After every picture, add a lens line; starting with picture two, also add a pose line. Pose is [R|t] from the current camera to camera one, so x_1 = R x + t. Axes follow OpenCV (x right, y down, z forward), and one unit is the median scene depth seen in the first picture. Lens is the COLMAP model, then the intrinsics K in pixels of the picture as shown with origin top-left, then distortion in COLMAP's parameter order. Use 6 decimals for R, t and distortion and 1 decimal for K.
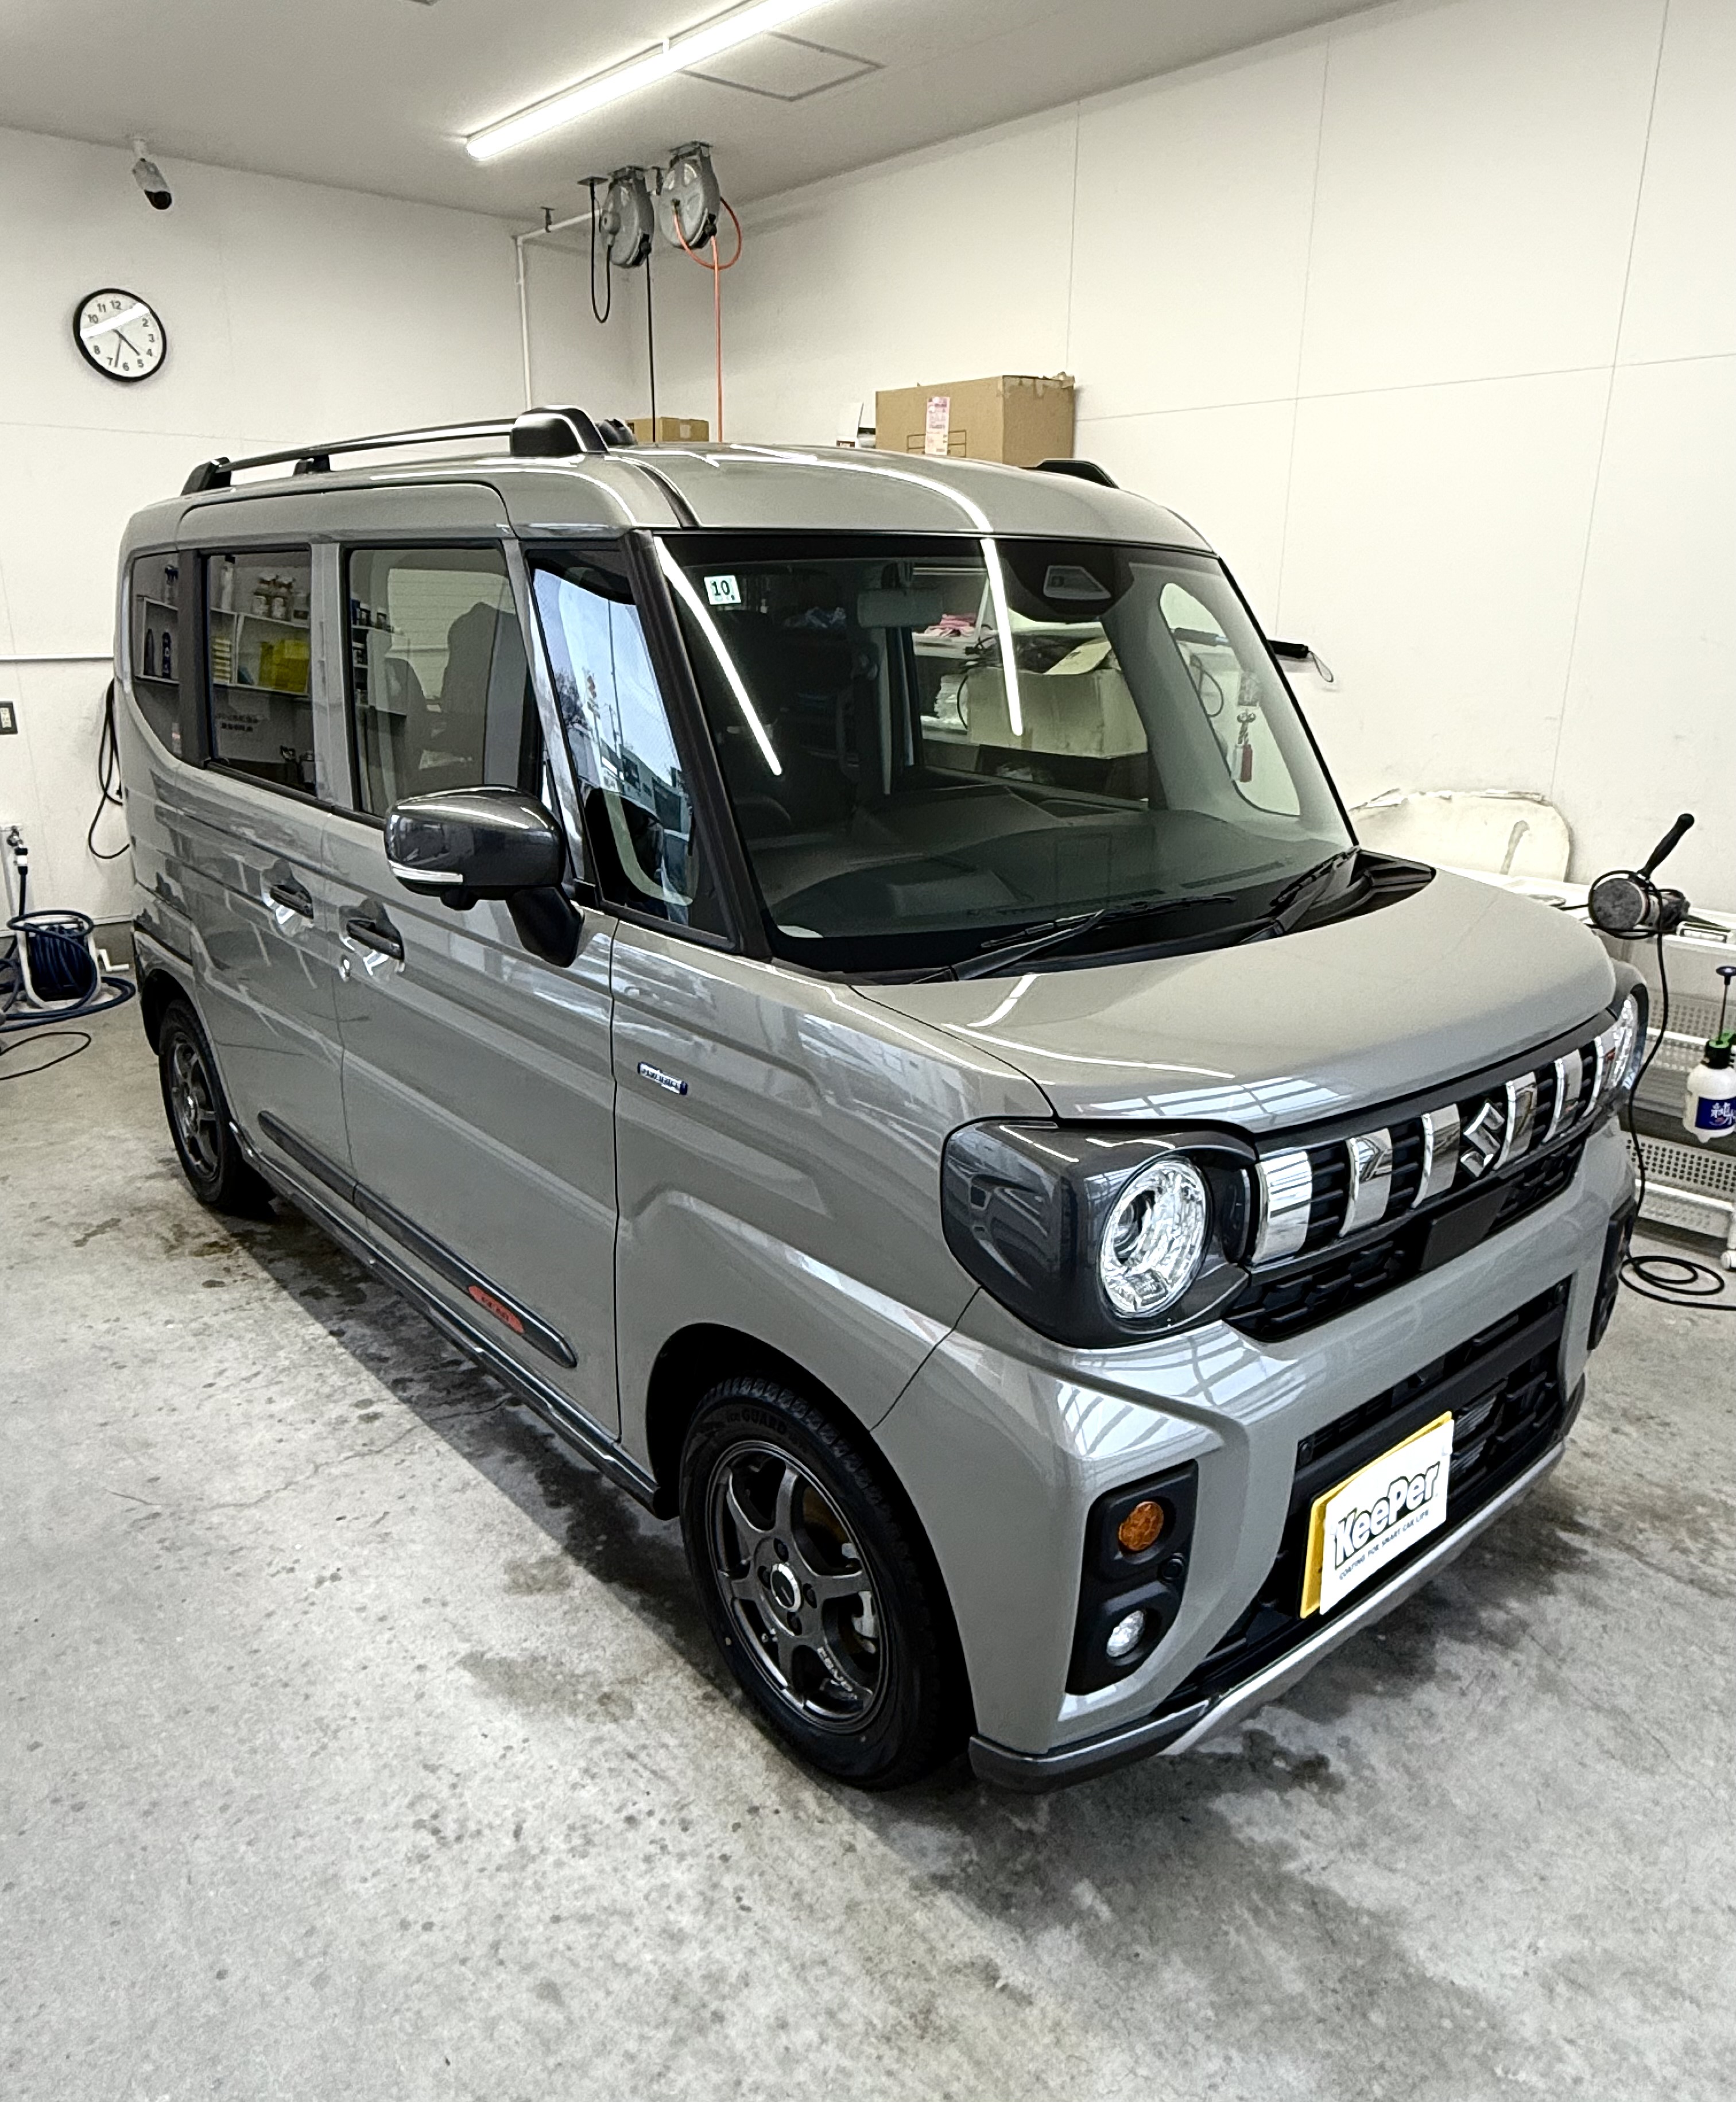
lens RADIAL K [[1538.7, 0, 835.6], [0, 1538.7, 1061.6], [0, 0, 1]] dist [-0.002261, 0.000389]
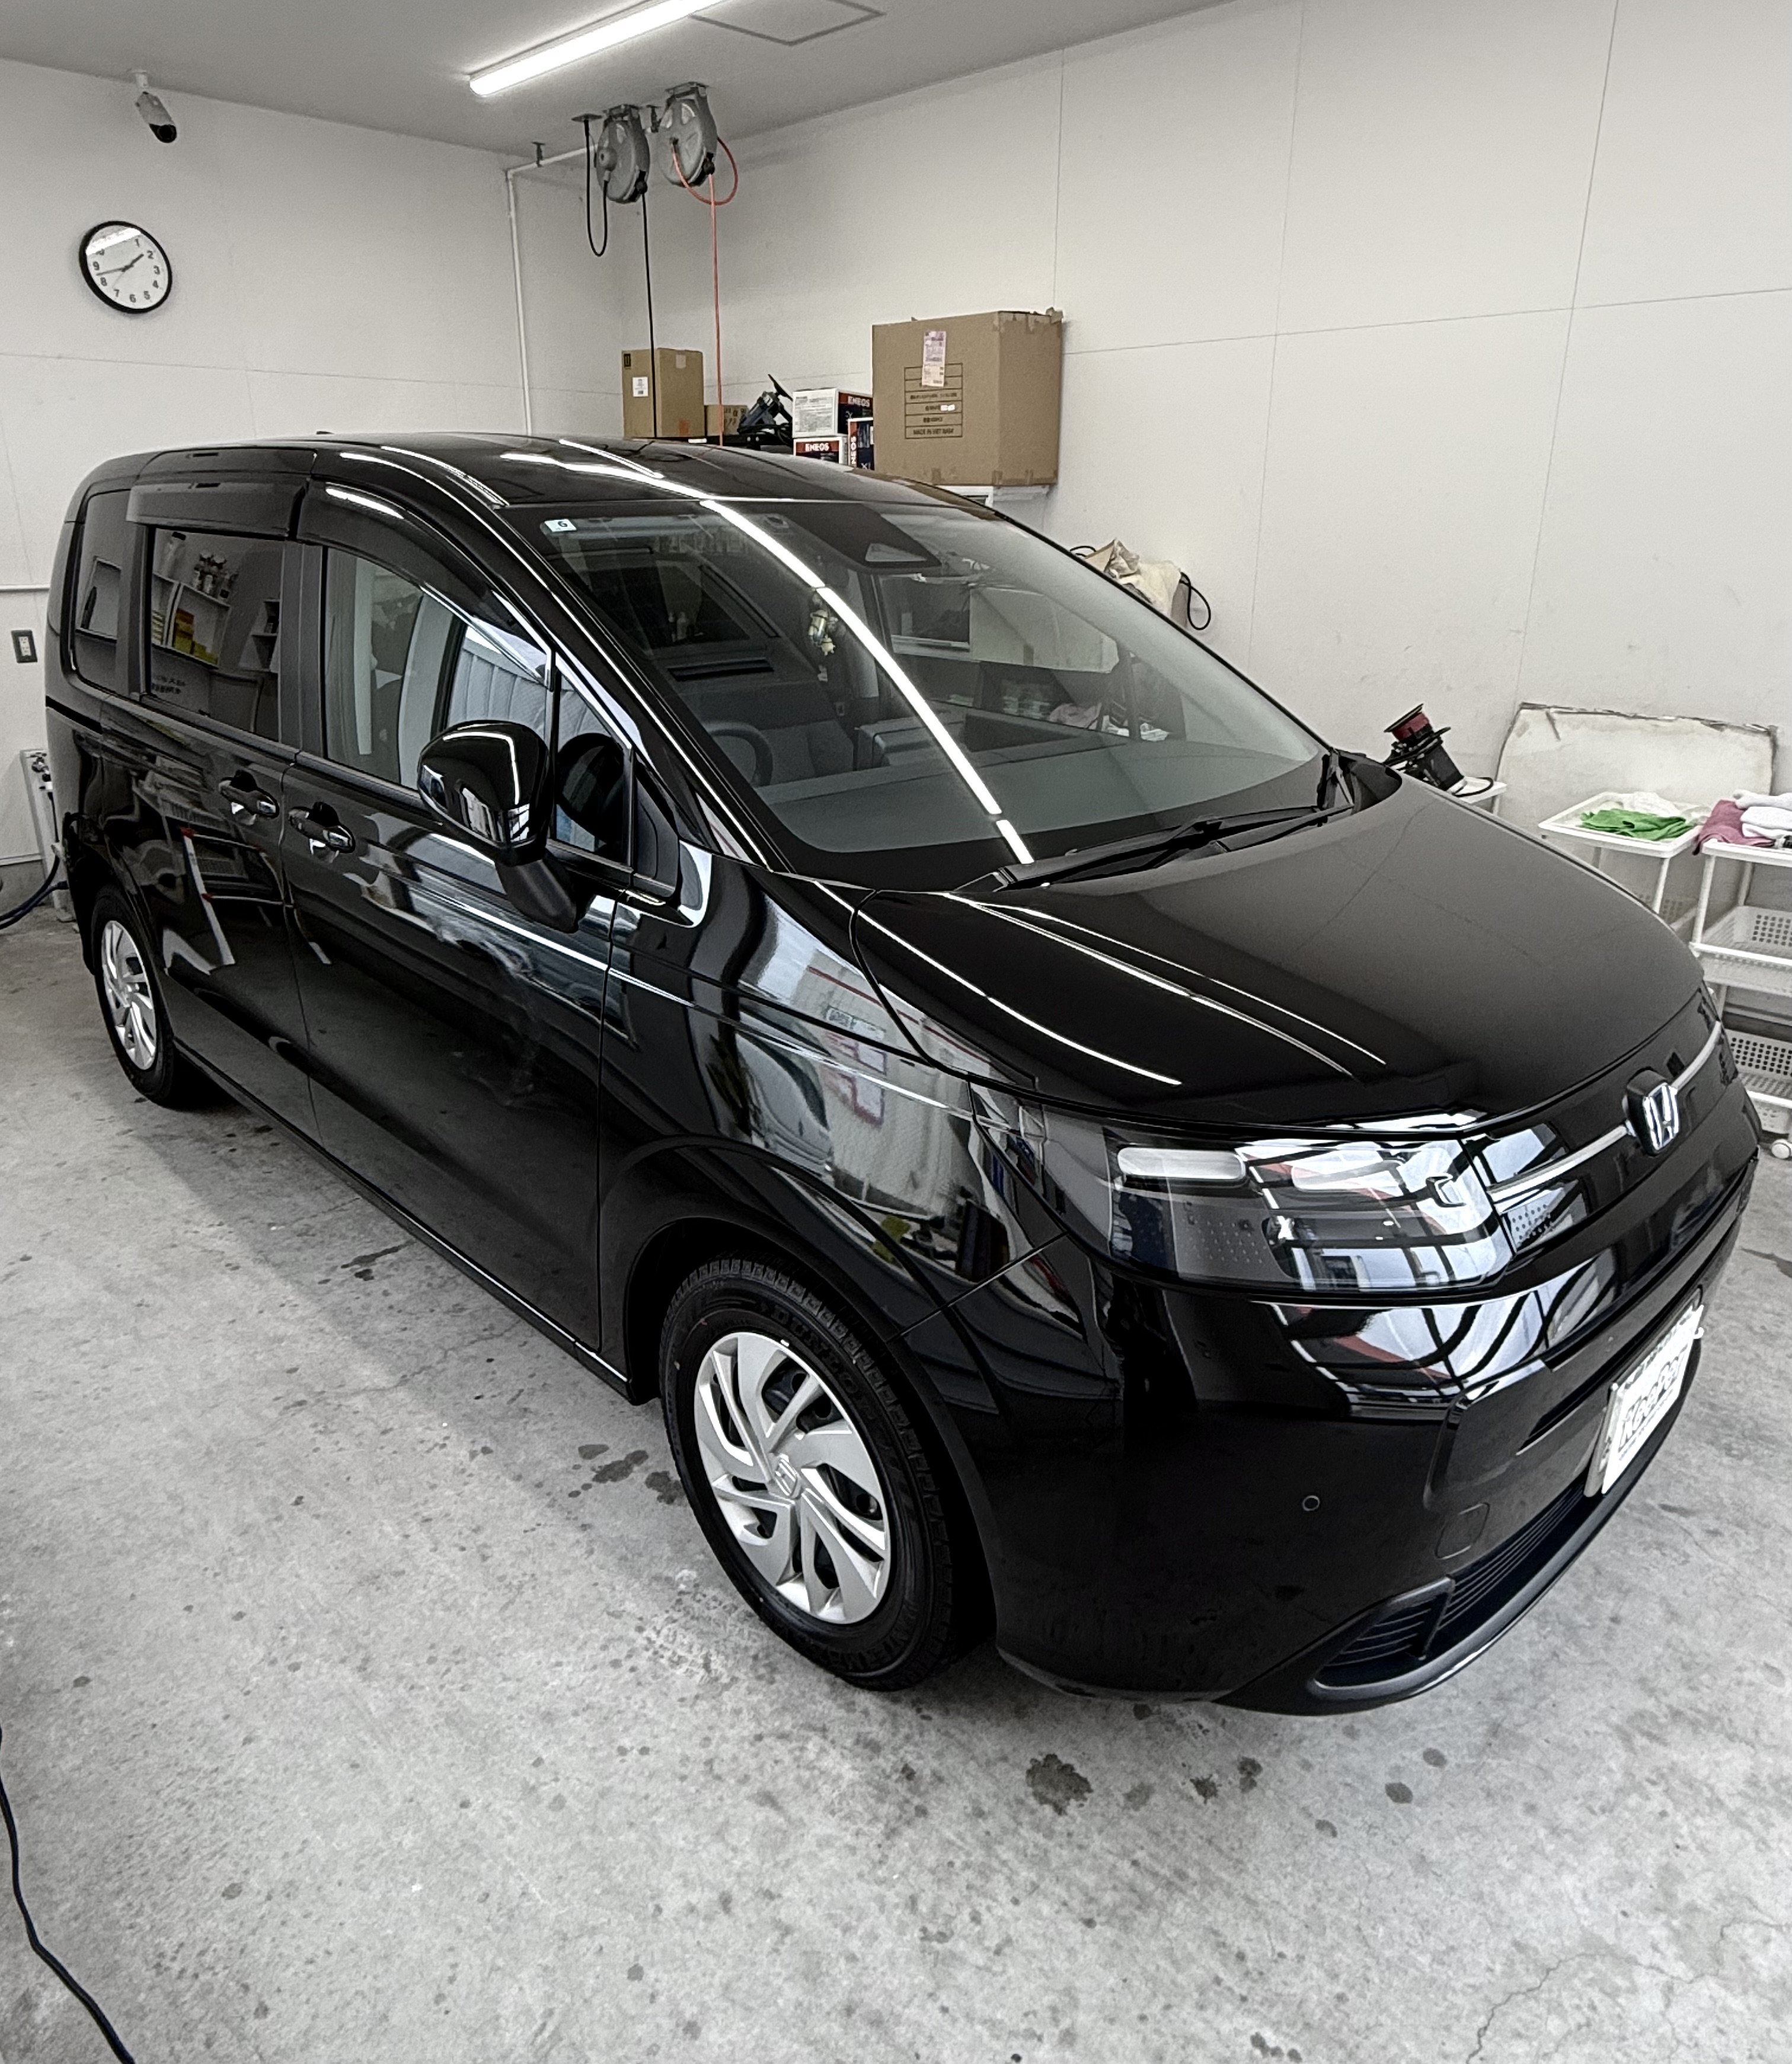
lens RADIAL K [[1444.7, 0, 936.5], [0, 1444.7, 999.5], [0, 0, 1]] dist [0.002925, -0.005231]
pose [[0.997204, -0.029069, 0.068840, -0.076702], [0.027211, 0.999244, 0.027769, 0.000636], [-0.069595, -0.025818, 0.997241, -0.023735]]
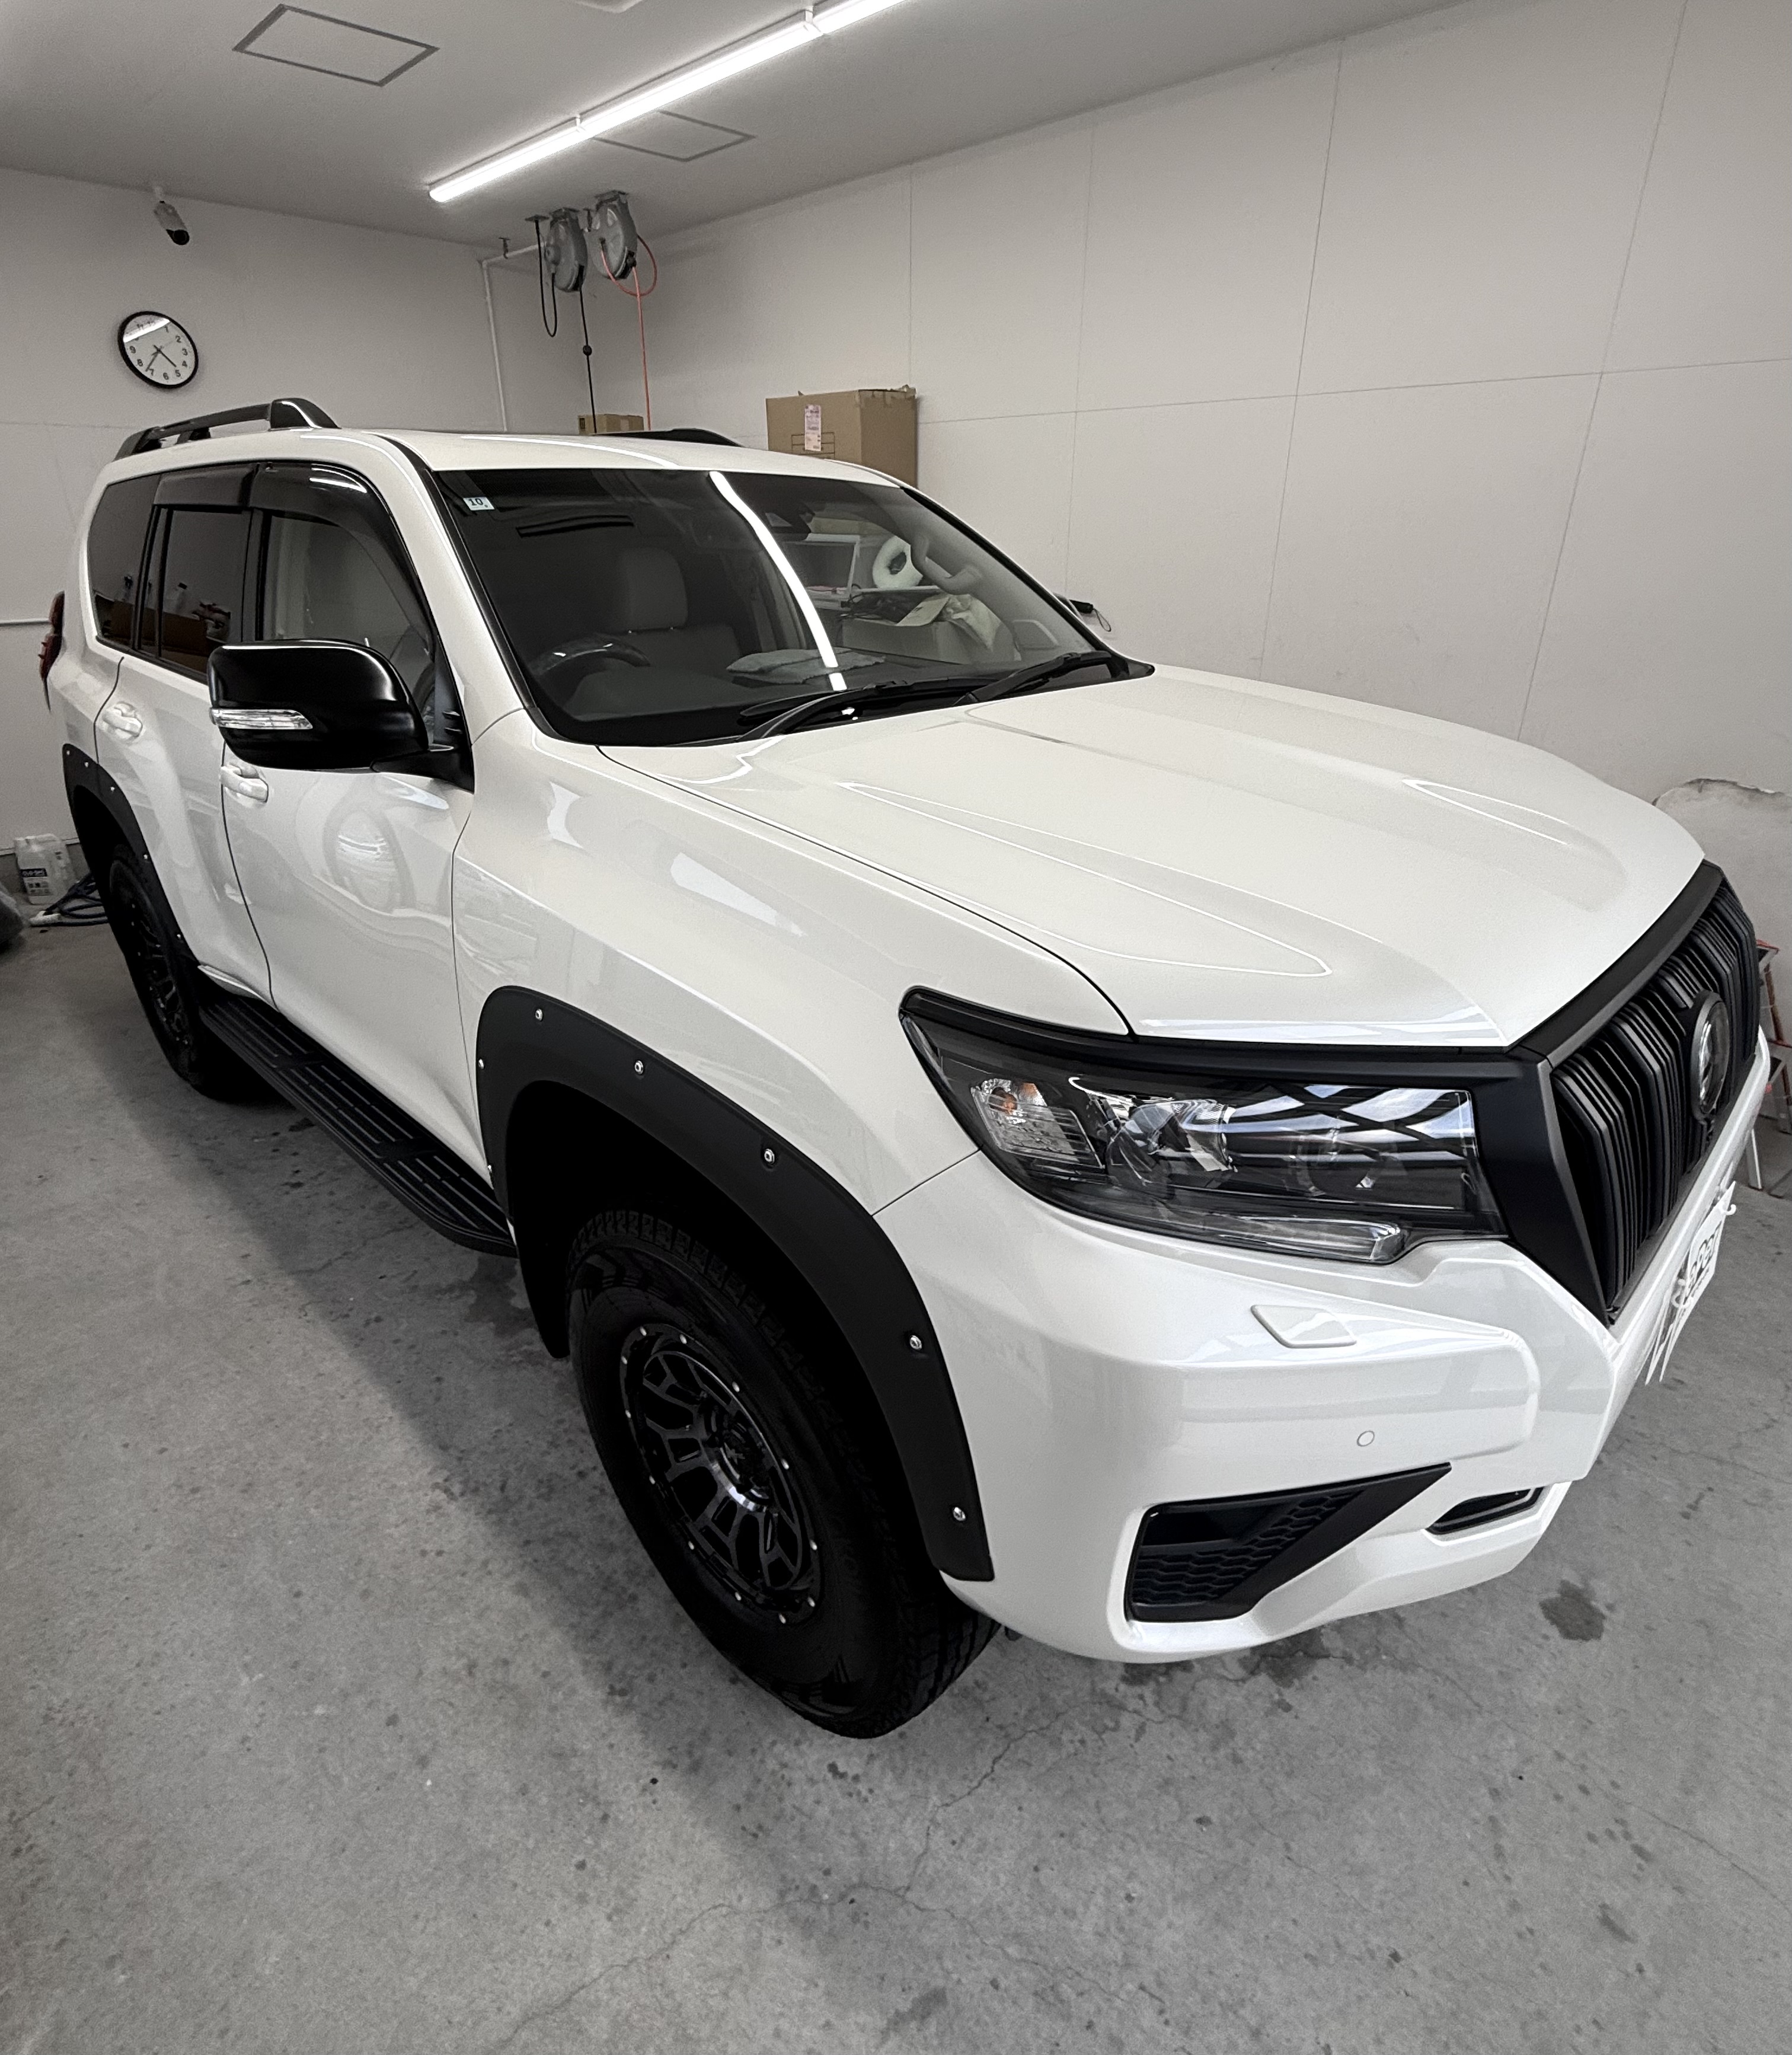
lens RADIAL K [[1116.3, 0, 845.8], [0, 1116.3, 1040.6], [0, 0, 1]] dist [0.004829, -0.006263]
pose [[0.996872, -0.038468, 0.069041, 0.050362], [0.030165, 0.992612, 0.117518, -0.034040], [-0.073052, -0.115068, 0.990668, -0.034812]]
